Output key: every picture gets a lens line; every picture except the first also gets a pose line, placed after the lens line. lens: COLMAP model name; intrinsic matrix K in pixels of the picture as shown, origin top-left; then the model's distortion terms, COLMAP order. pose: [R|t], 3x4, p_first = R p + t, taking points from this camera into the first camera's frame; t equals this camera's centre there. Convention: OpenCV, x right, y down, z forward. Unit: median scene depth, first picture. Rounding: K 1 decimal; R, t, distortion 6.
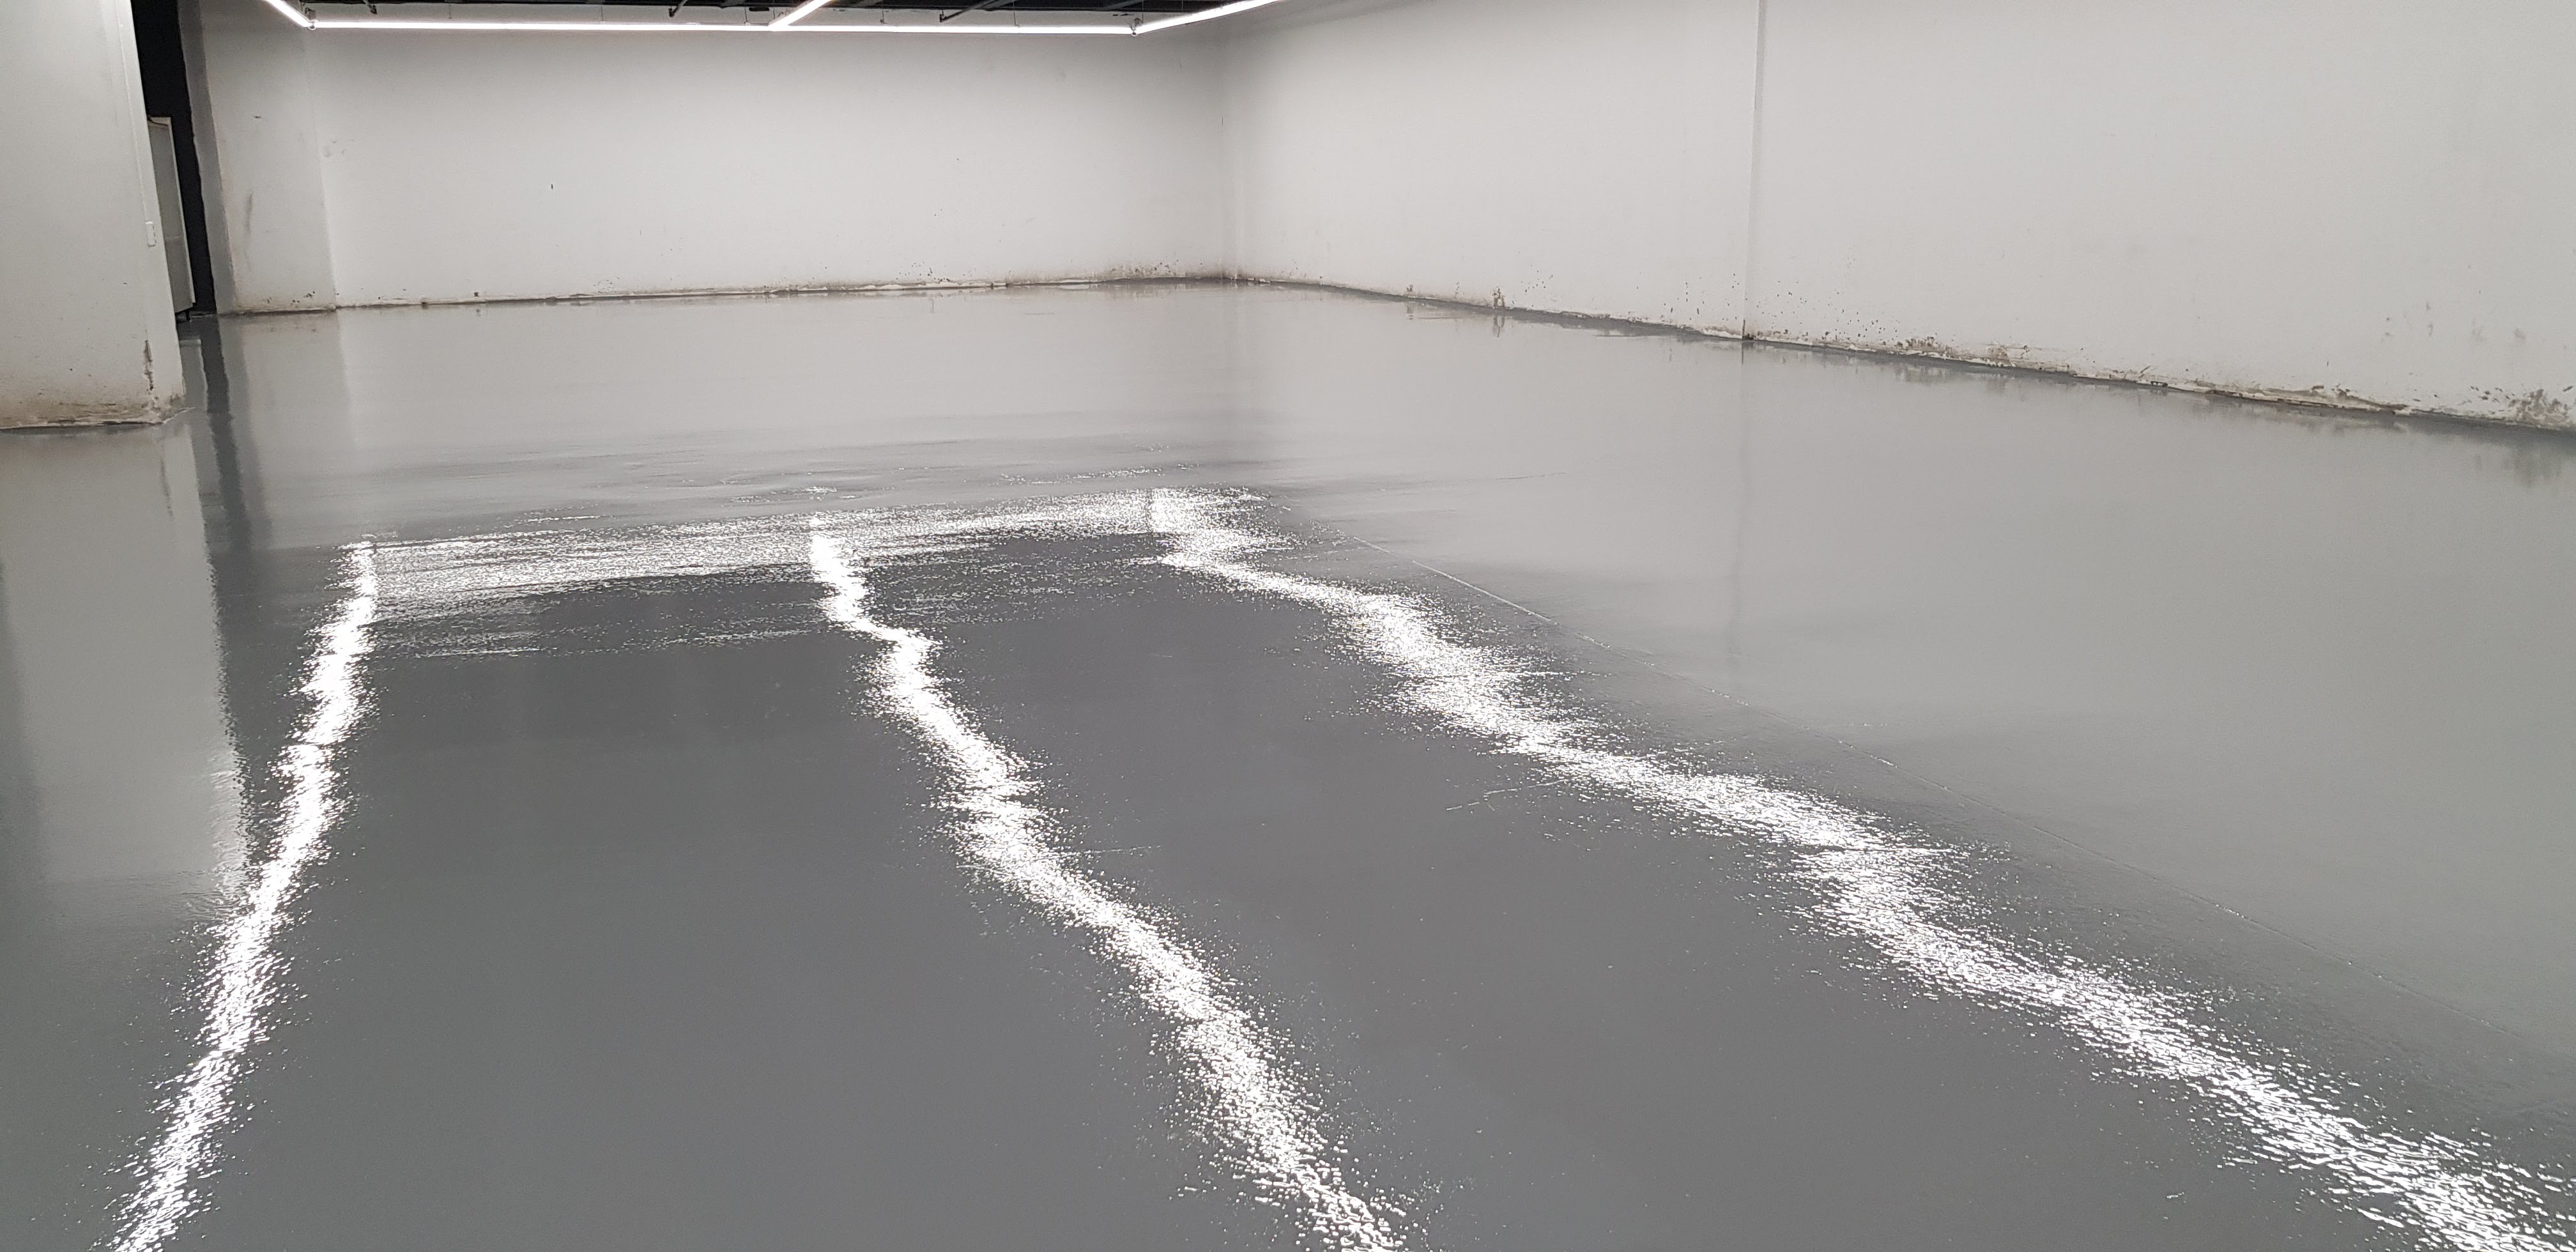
lens RADIAL K [[1975.7, 0, 1264.0], [0, 1975.7, 642.5], [0, 0, 1]] dist [0.077733, -0.129614]
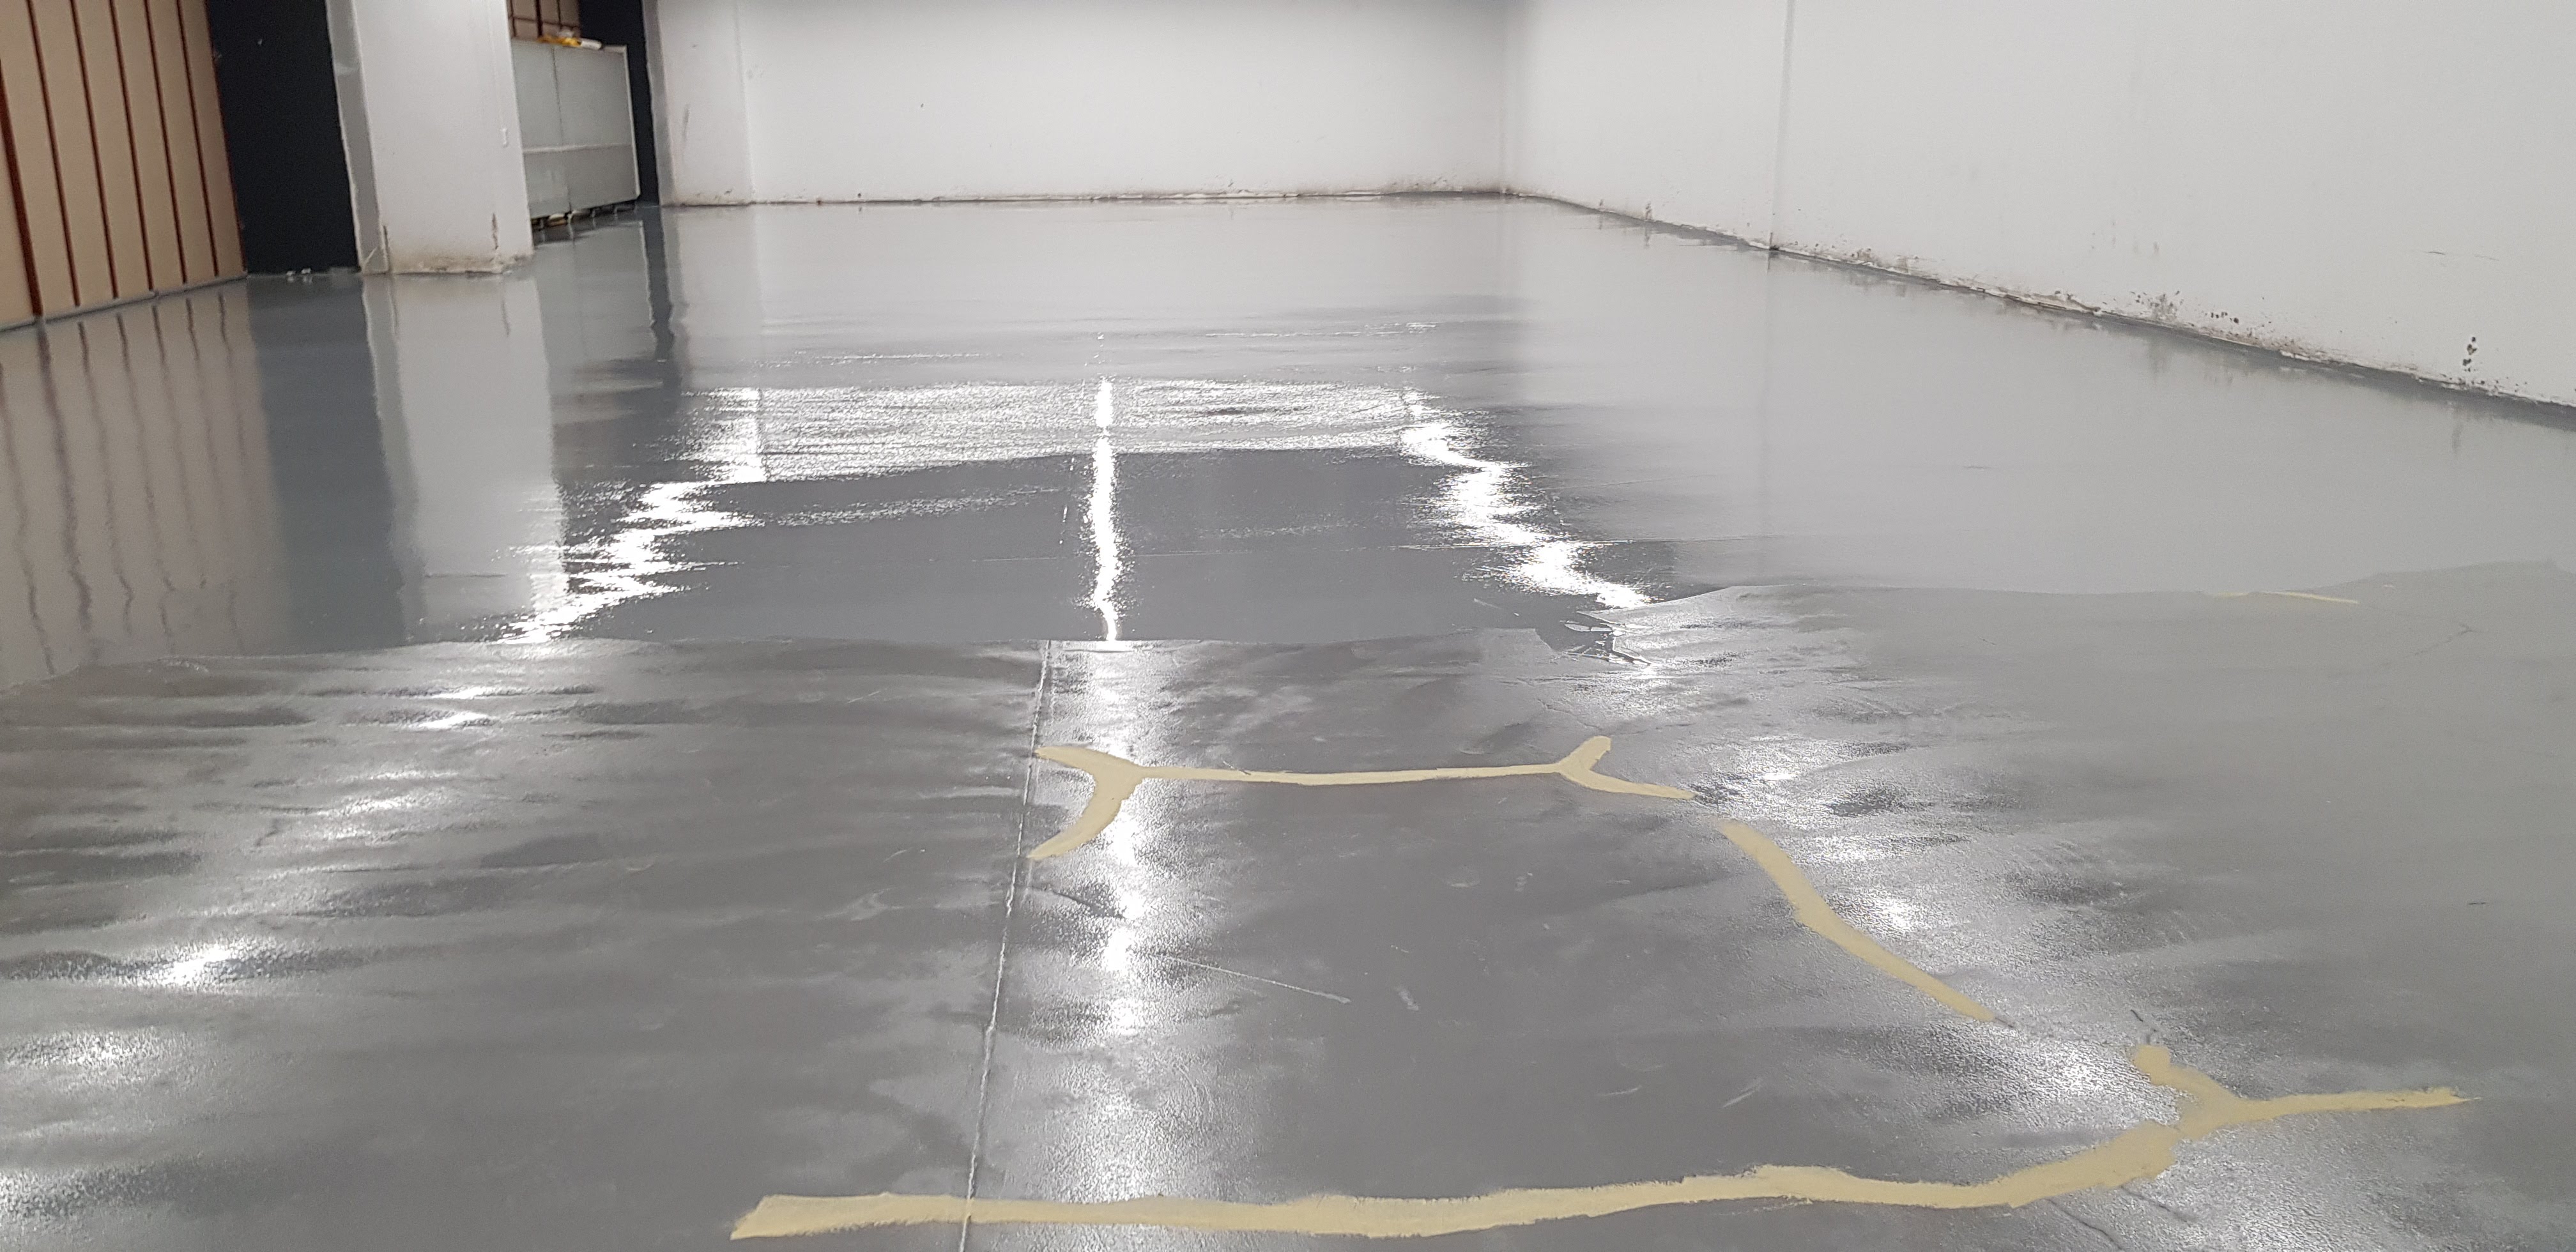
lens RADIAL K [[1975.7, 0, 1256.9], [0, 1975.7, 666.3], [0, 0, 1]] dist [0.077733, -0.129614]
pose [[0.962856, 0.080852, -0.257626, 0.183294], [-0.067830, 0.995948, 0.059055, 0.025407], [0.261357, -0.039386, 0.964438, -0.125098]]
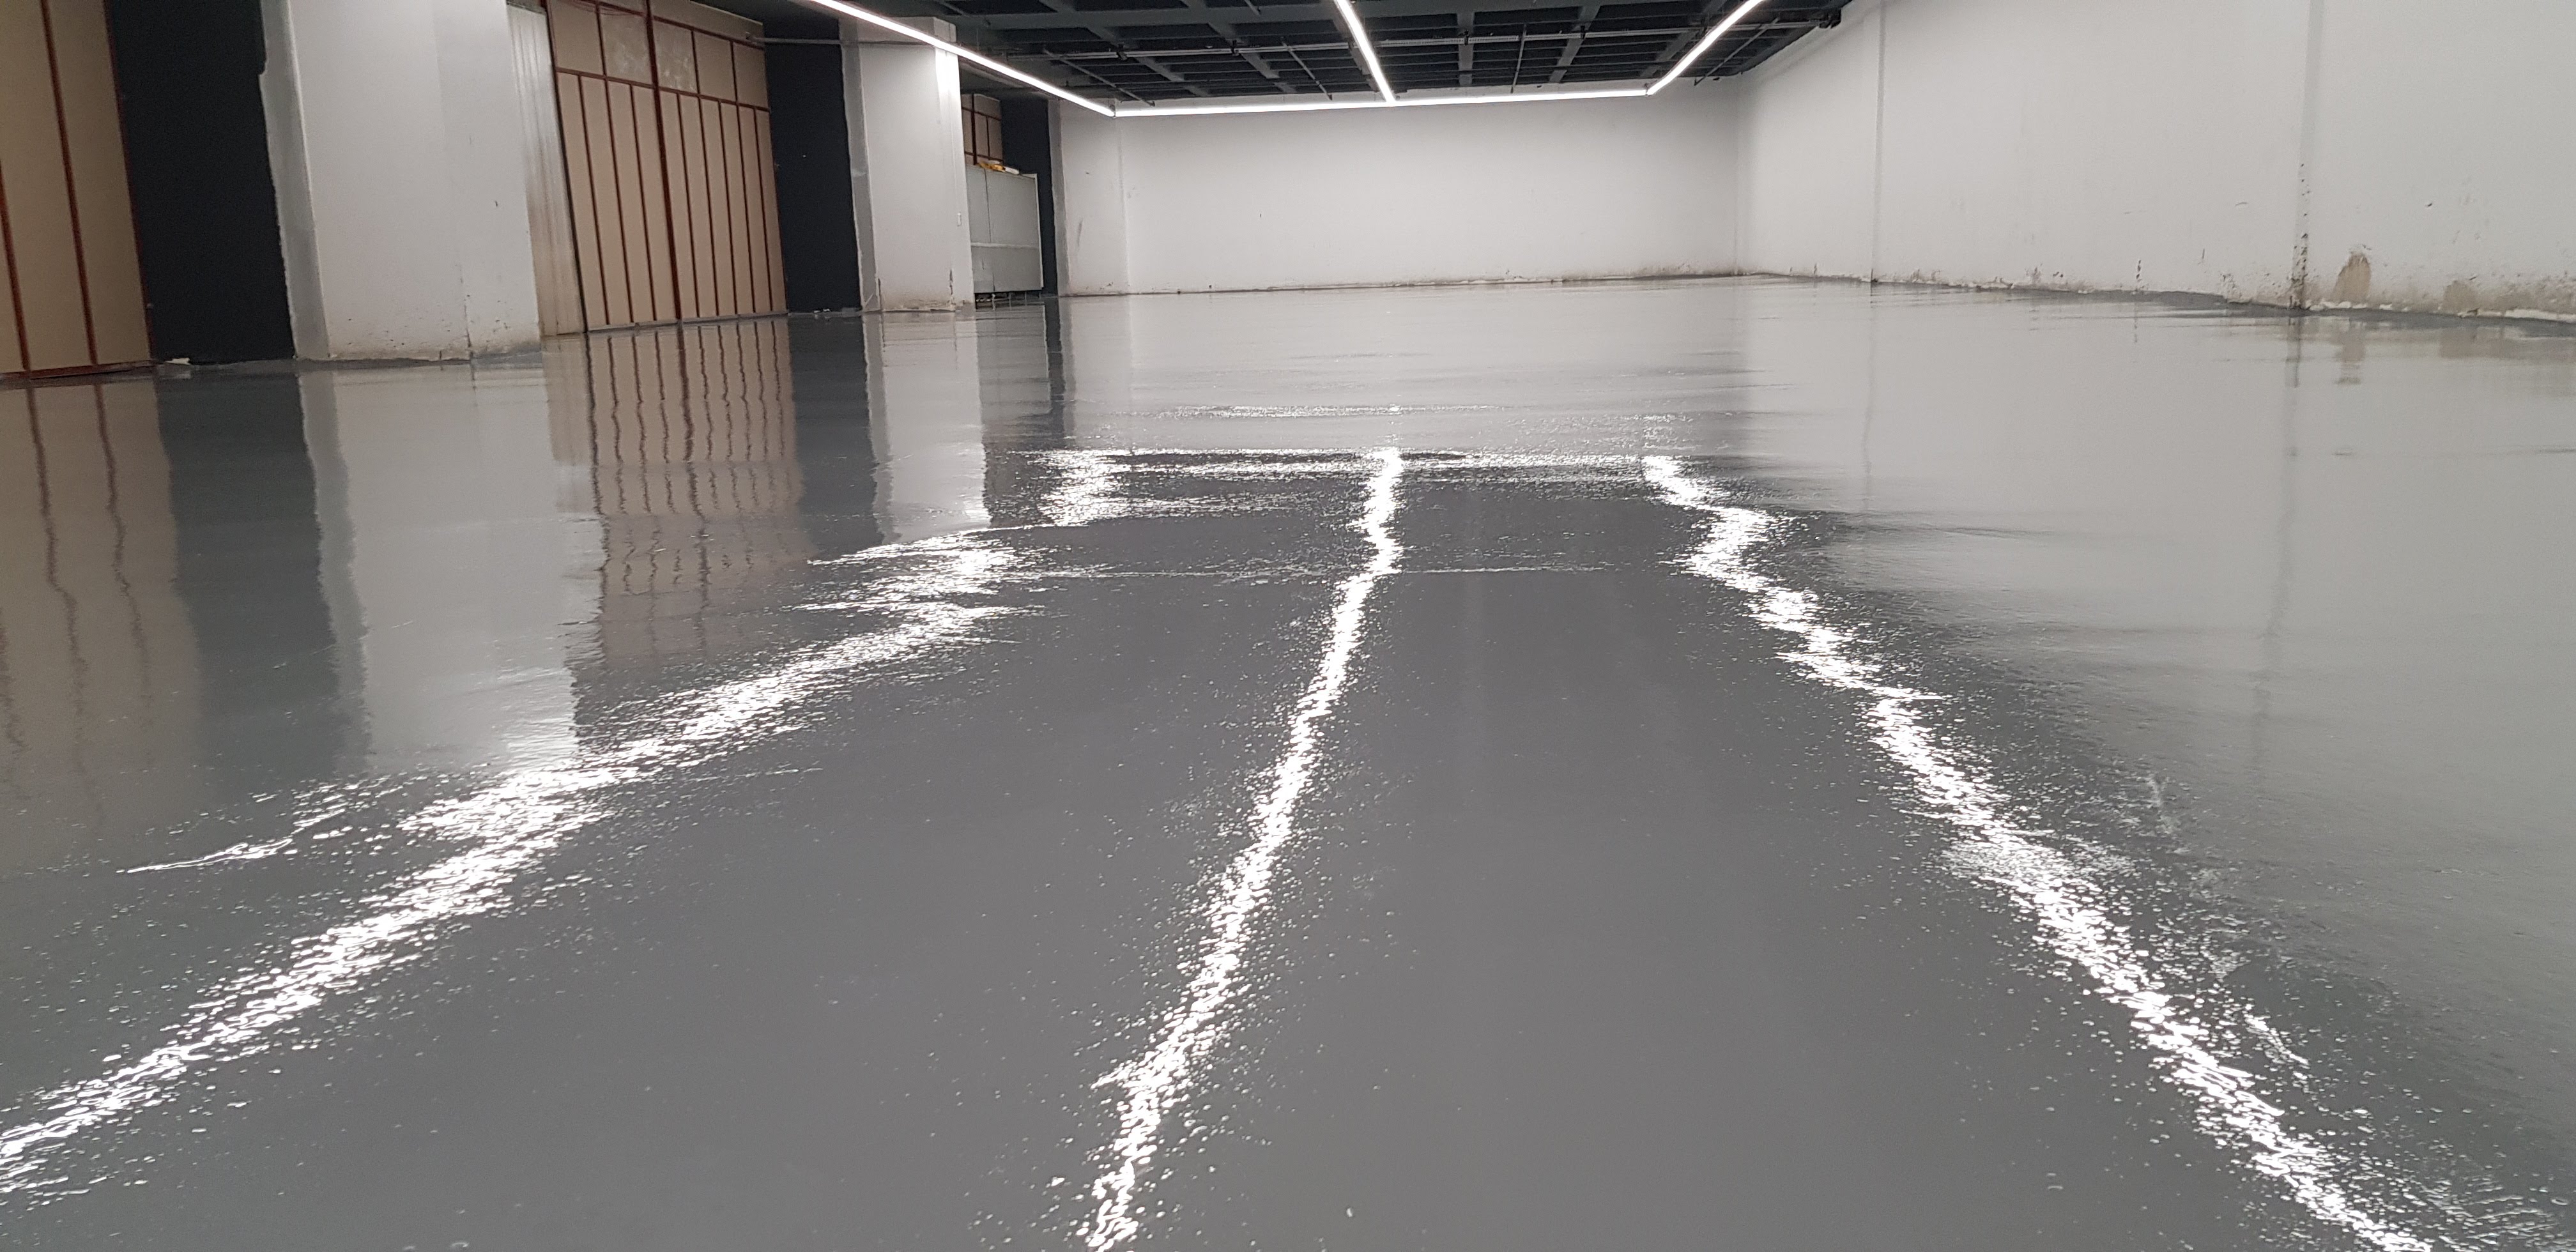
lens RADIAL K [[1975.7, 0, 1293.7], [0, 1975.7, 671.0], [0, 0, 1]] dist [0.077733, -0.129614]
pose [[0.906097, 0.076775, -0.416046, 0.334473], [-0.084039, 0.996462, 0.000856, 0.118970], [0.414640, 0.034188, 0.909343, -0.364657]]
